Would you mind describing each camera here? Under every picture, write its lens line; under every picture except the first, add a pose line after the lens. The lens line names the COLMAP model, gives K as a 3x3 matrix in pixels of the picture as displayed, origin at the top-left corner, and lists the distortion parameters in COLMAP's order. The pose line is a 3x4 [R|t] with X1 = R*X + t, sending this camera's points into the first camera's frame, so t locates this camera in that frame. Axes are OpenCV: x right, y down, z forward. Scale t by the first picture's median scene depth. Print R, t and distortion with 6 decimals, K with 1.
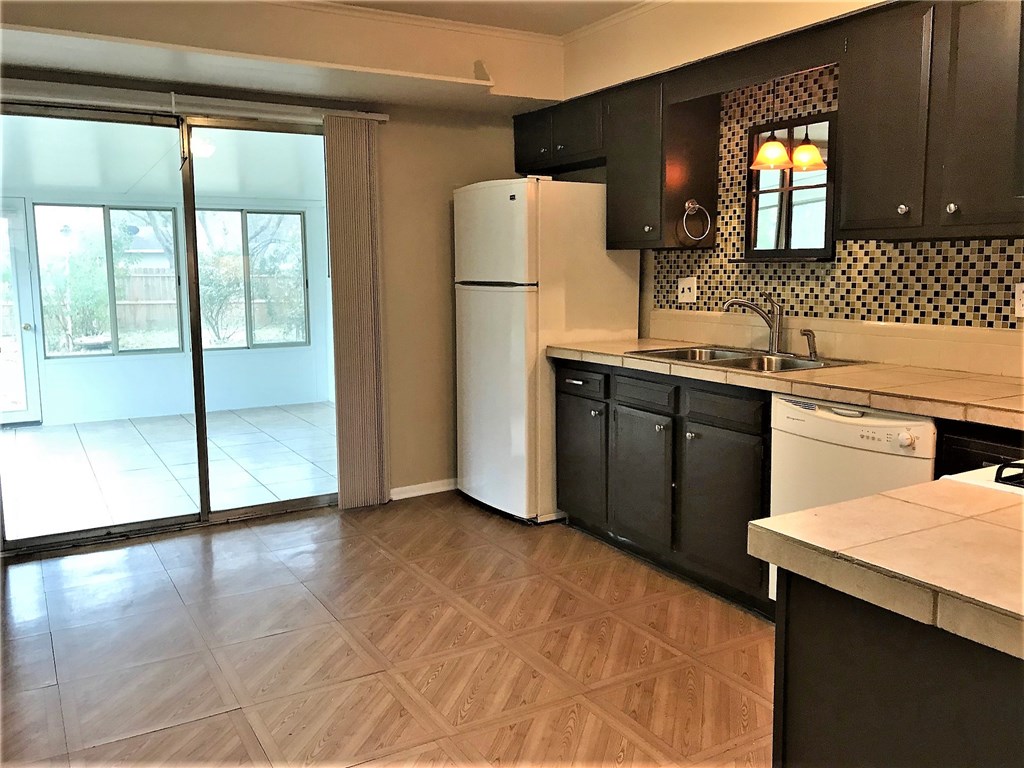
lens RADIAL K [[844.5, 0, 512.0], [0, 844.5, 382.9], [0, 0, 1]] dist [-0.005049, 0.012450]
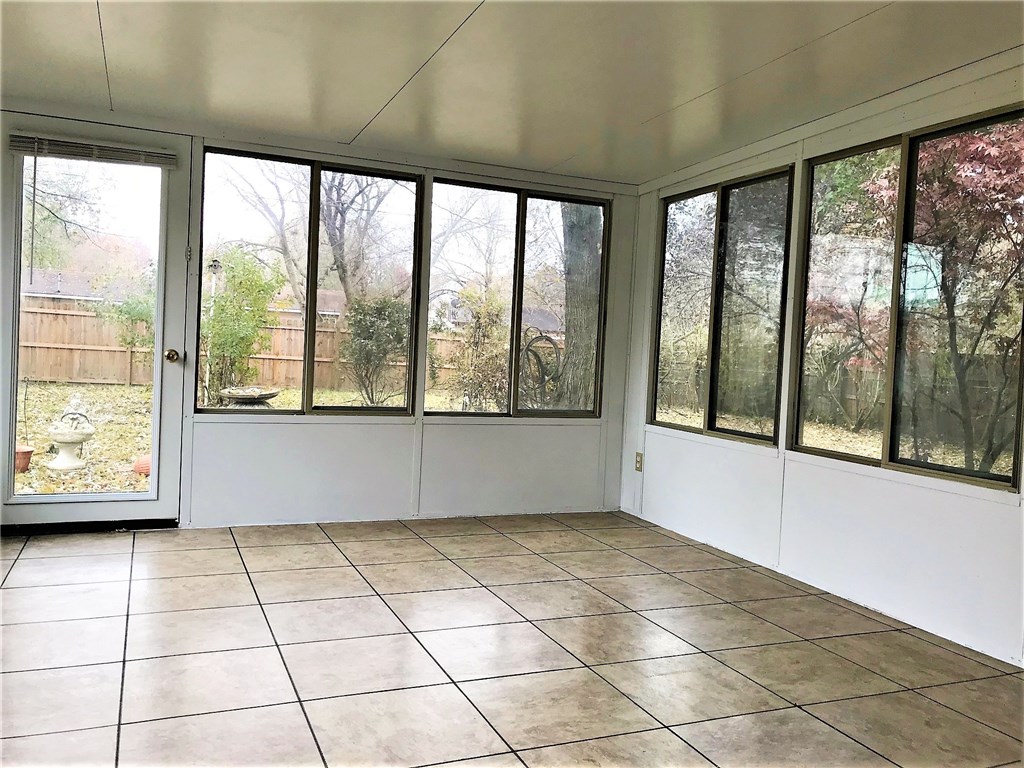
lens RADIAL K [[844.5, 0, 512.3], [0, 844.5, 382.0], [0, 0, 1]] dist [-0.005049, 0.012450]
pose [[0.990622, 0.058973, -0.123245, -0.172993], [-0.070583, 0.993248, -0.092063, -0.007074], [0.116984, 0.099899, 0.988097, 0.291687]]
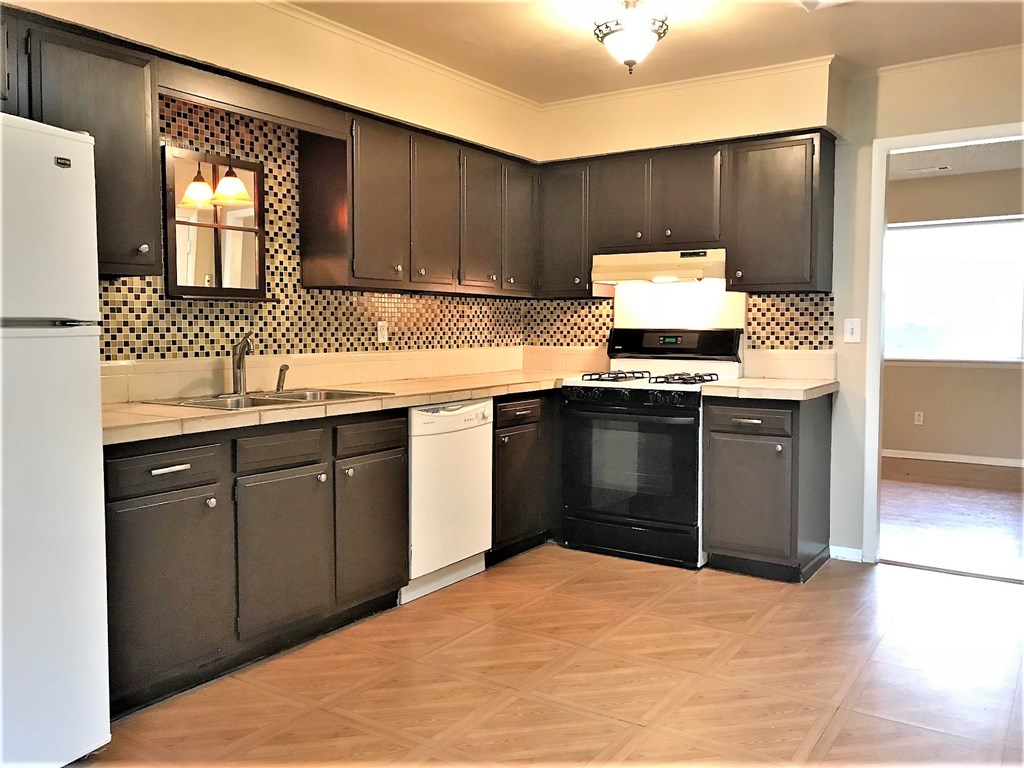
lens RADIAL K [[844.5, 0, 511.1], [0, 844.5, 382.2], [0, 0, 1]] dist [-0.005049, 0.012450]
pose [[-0.436152, -0.053677, 0.898271, -0.734598], [0.125443, 0.984846, 0.119758, -0.132899], [-0.891087, 0.164914, -0.422809, 1.192964]]
